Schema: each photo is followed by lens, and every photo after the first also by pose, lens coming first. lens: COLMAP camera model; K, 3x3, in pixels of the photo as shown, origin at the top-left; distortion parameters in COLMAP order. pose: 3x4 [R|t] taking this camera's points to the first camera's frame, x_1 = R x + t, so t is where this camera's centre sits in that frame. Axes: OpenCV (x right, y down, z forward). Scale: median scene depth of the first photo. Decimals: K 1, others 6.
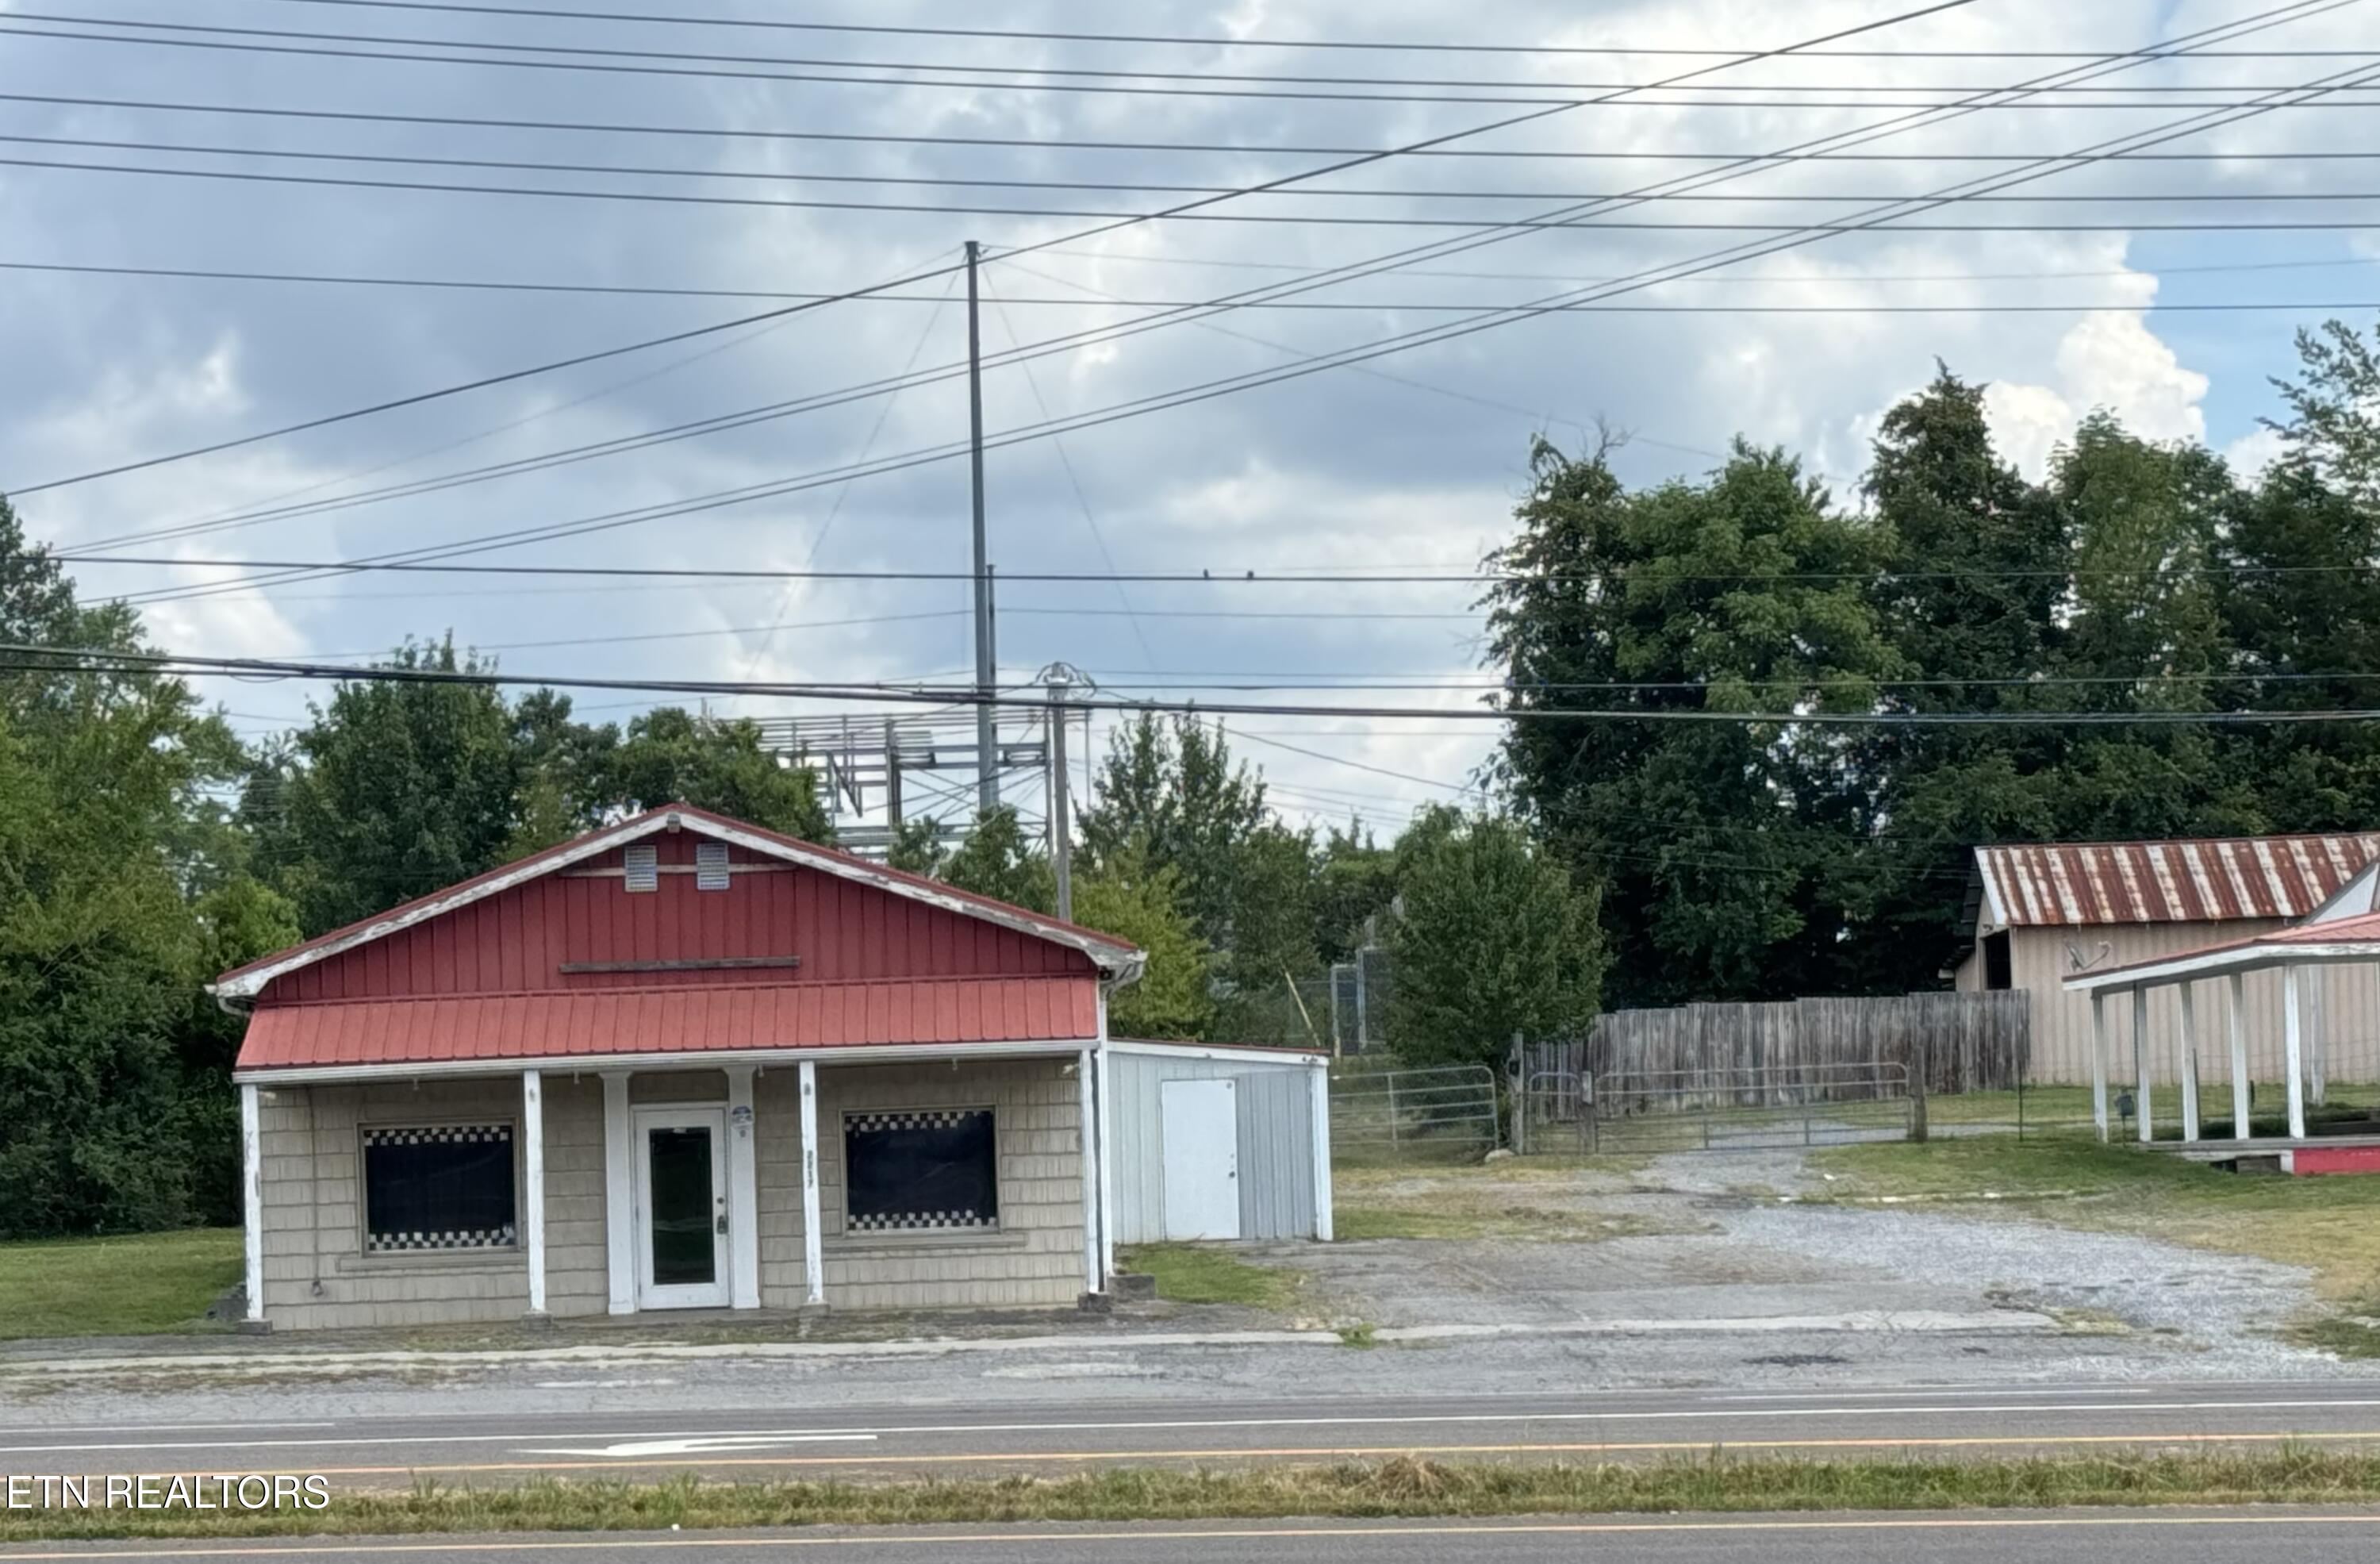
lens RADIAL K [[5432.8, 0, 1173.5], [0, 5432.8, 777.7], [0, 0, 1]] dist [0.100475, 0.000000]
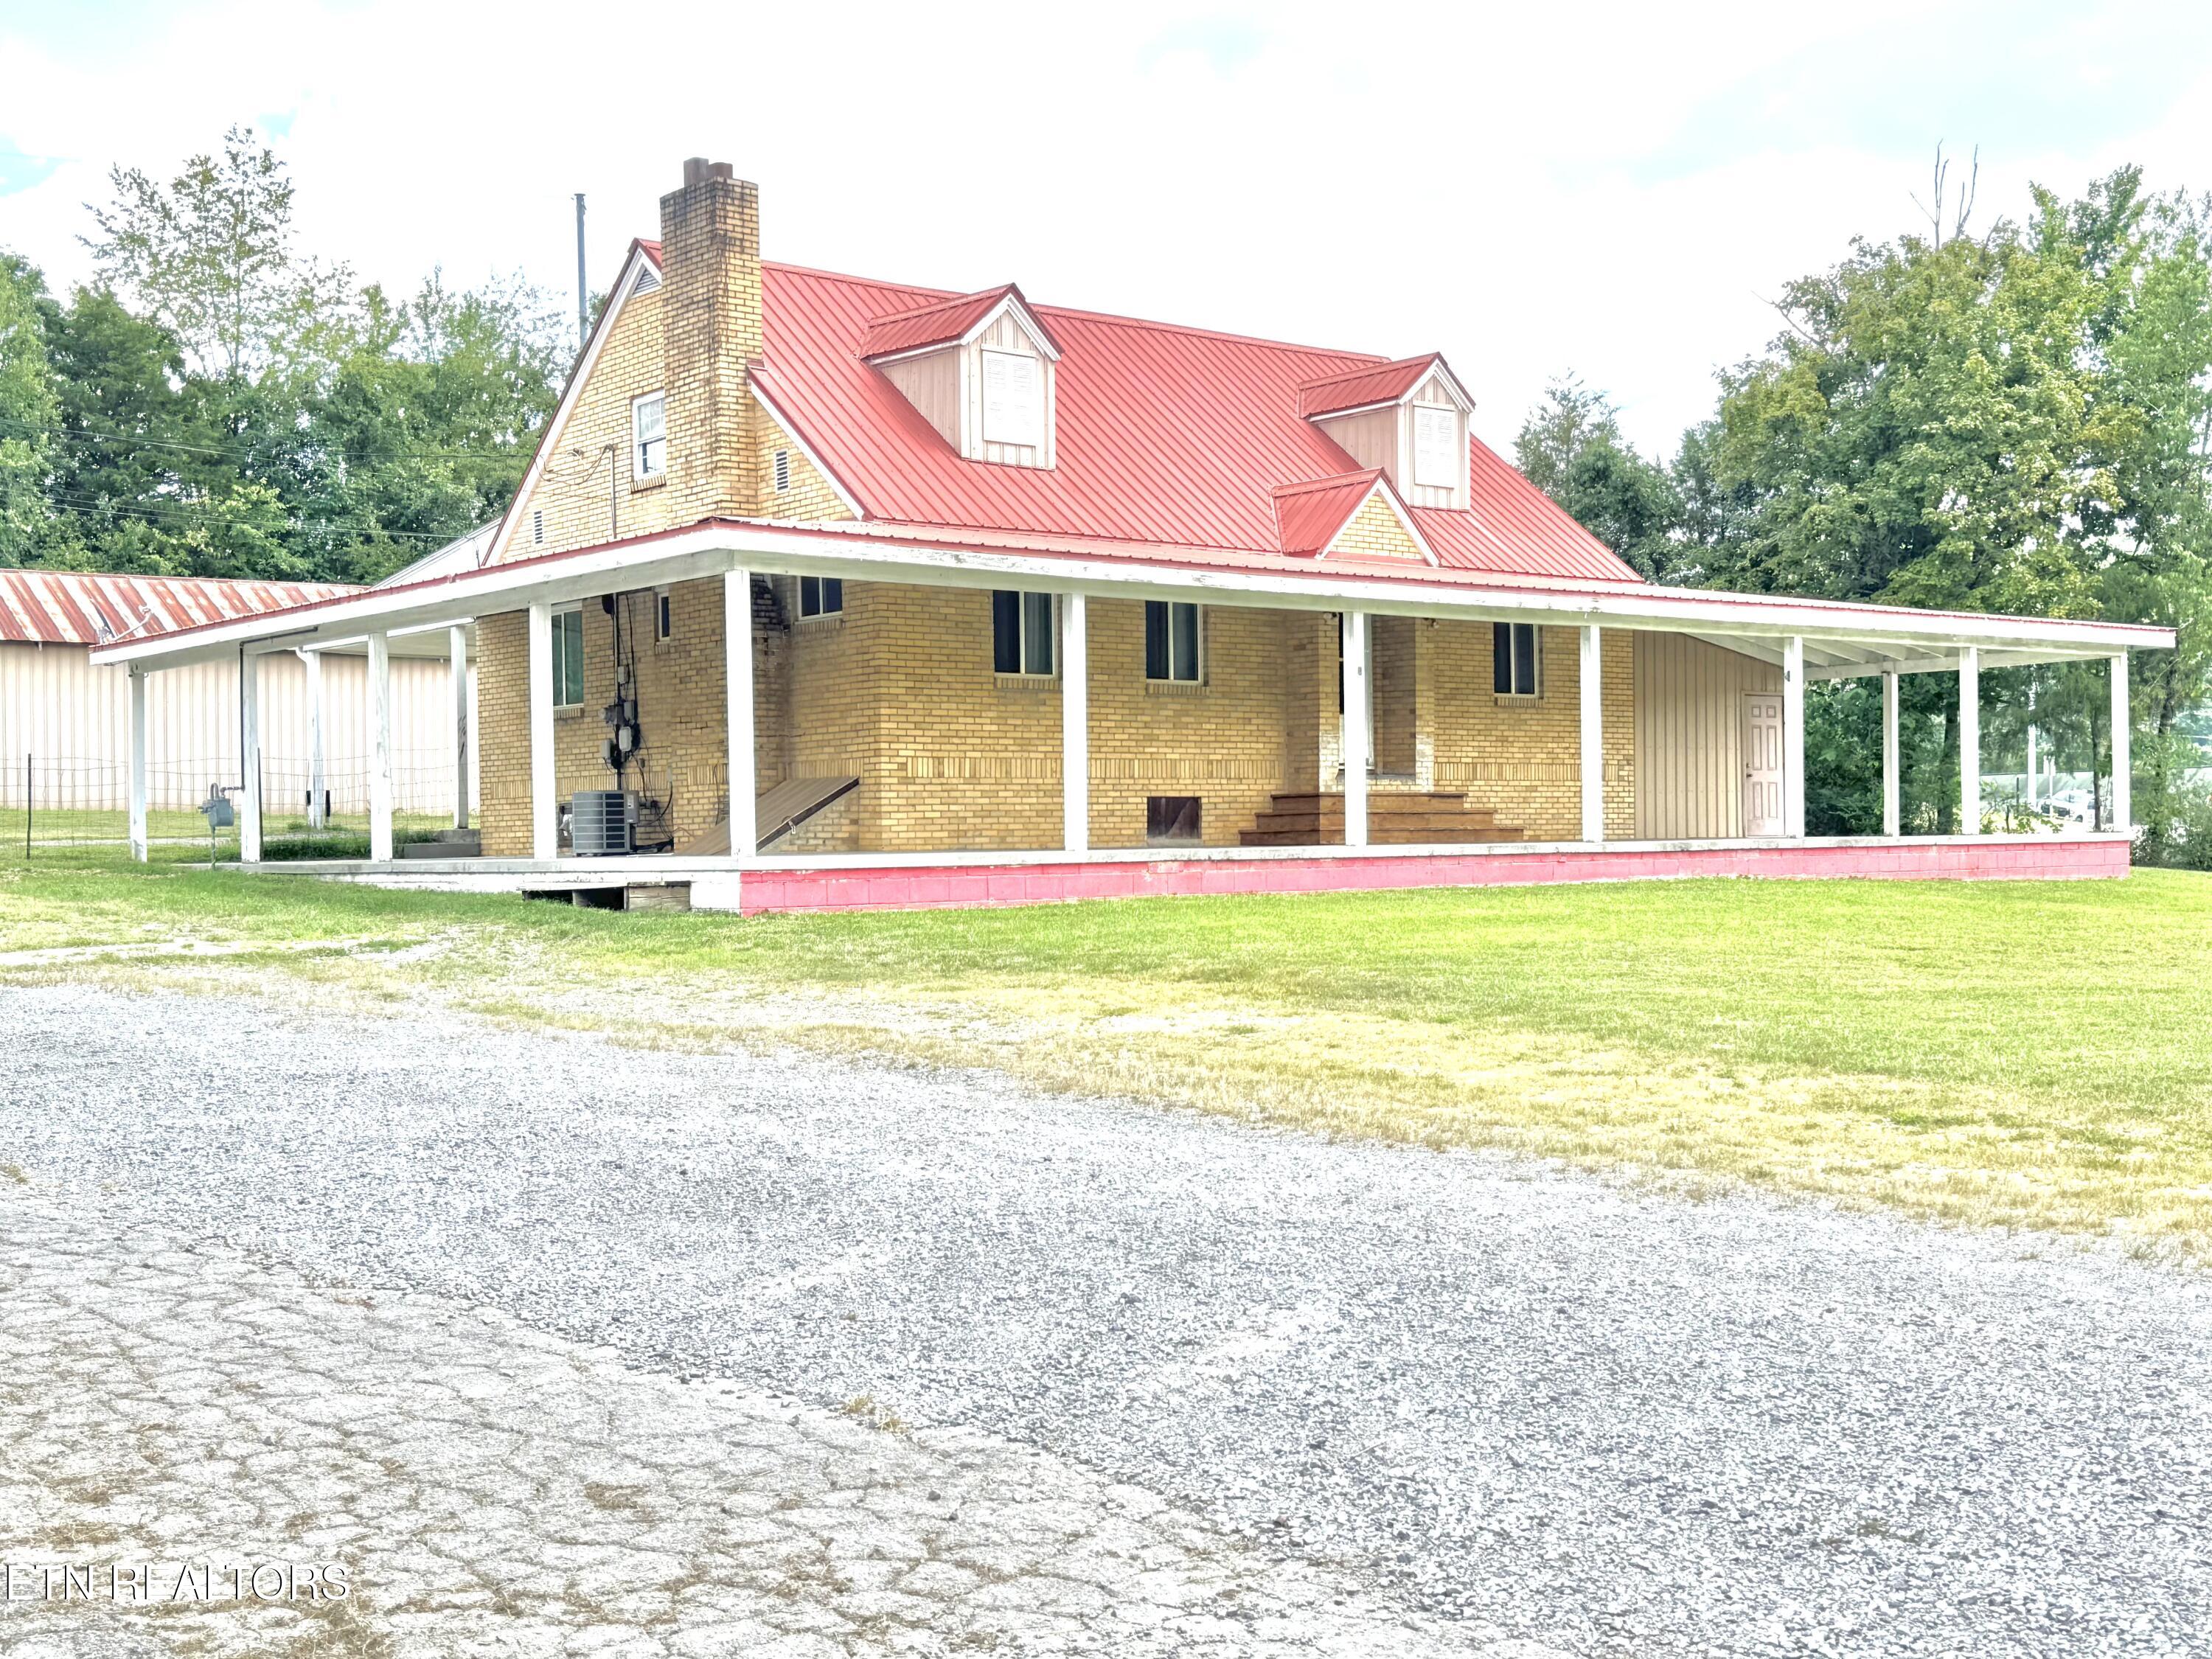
lens RADIAL K [[2578.8, 0, 1107.0], [0, 2578.8, 827.3], [0, 0, 1]] dist [0.064707, 0.000000]
pose [[0.787623, 0.024477, 0.615671, 0.037811], [-0.053501, 0.998154, 0.028760, 0.031872], [-0.613830, -0.055591, 0.787478, 0.454675]]
